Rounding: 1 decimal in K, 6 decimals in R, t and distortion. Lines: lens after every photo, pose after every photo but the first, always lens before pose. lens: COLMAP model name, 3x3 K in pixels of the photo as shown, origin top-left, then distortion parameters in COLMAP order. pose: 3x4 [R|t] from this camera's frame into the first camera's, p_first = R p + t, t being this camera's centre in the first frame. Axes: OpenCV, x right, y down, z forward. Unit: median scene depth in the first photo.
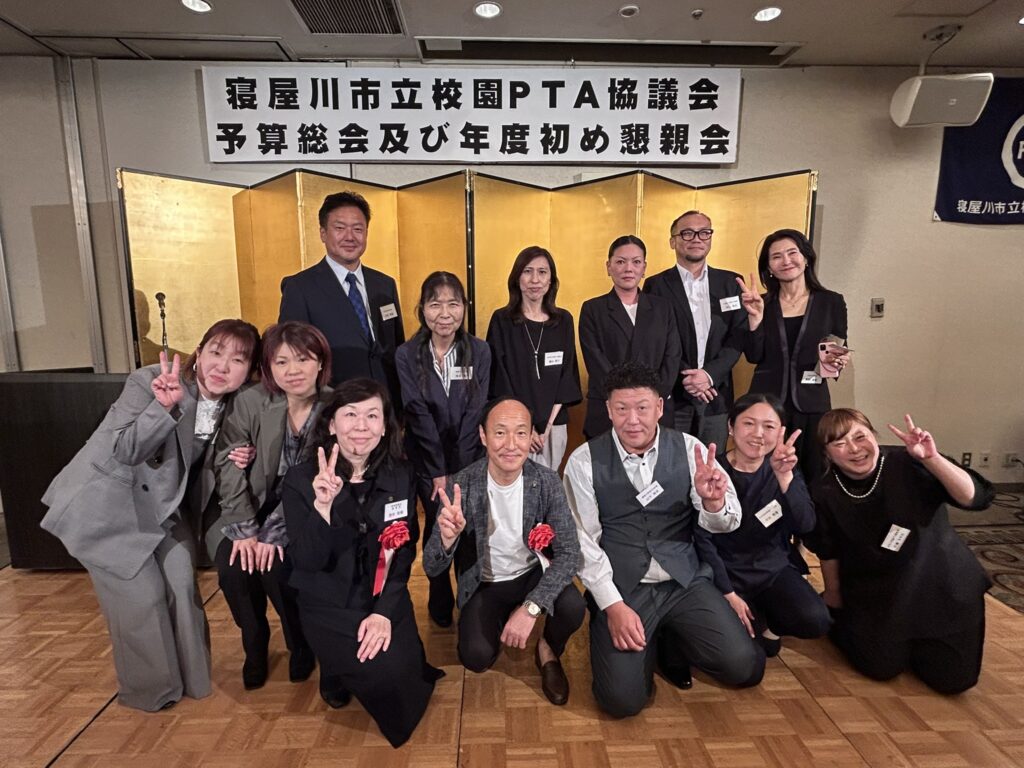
lens RADIAL K [[541.8, 0, 507.4], [0, 541.8, 383.6], [0, 0, 1]] dist [-0.012893, 0.009204]
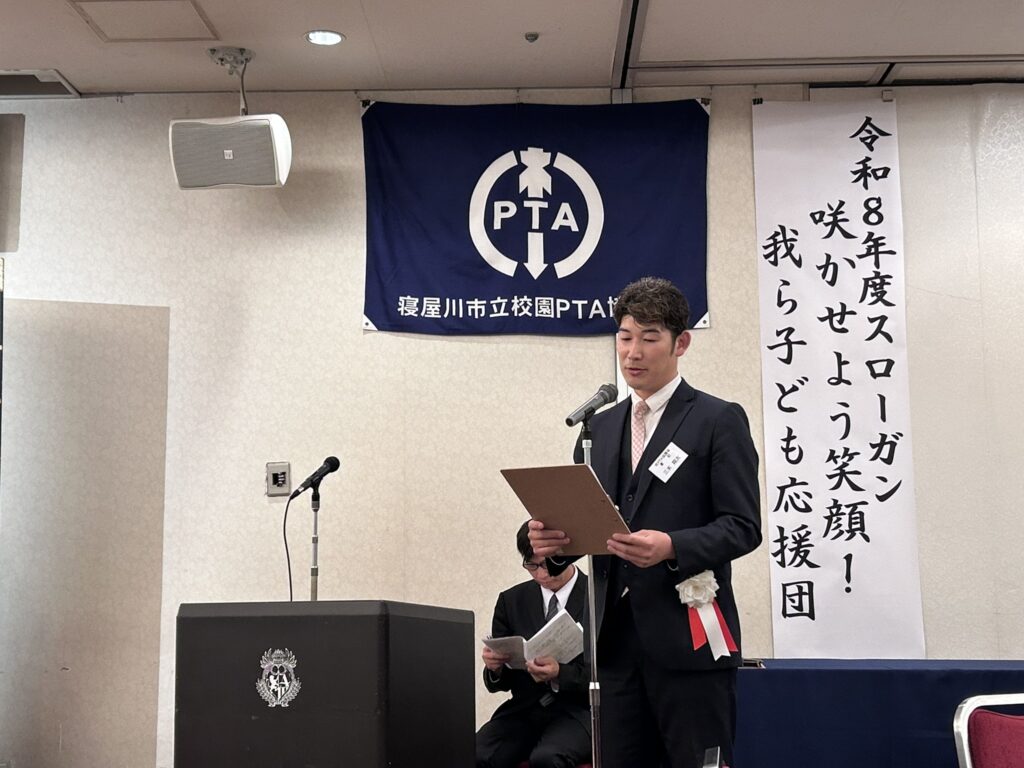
lens RADIAL K [[1539.0, 0, 509.1], [0, 1539.0, 383.6], [0, 0, 1]] dist [0.126461, 0.000000]
pose [[0.997880, -0.011003, -0.064145, 1.141778], [-0.006370, 0.964358, -0.264525, 0.209077], [0.064769, 0.264372, 0.962243, -0.625387]]
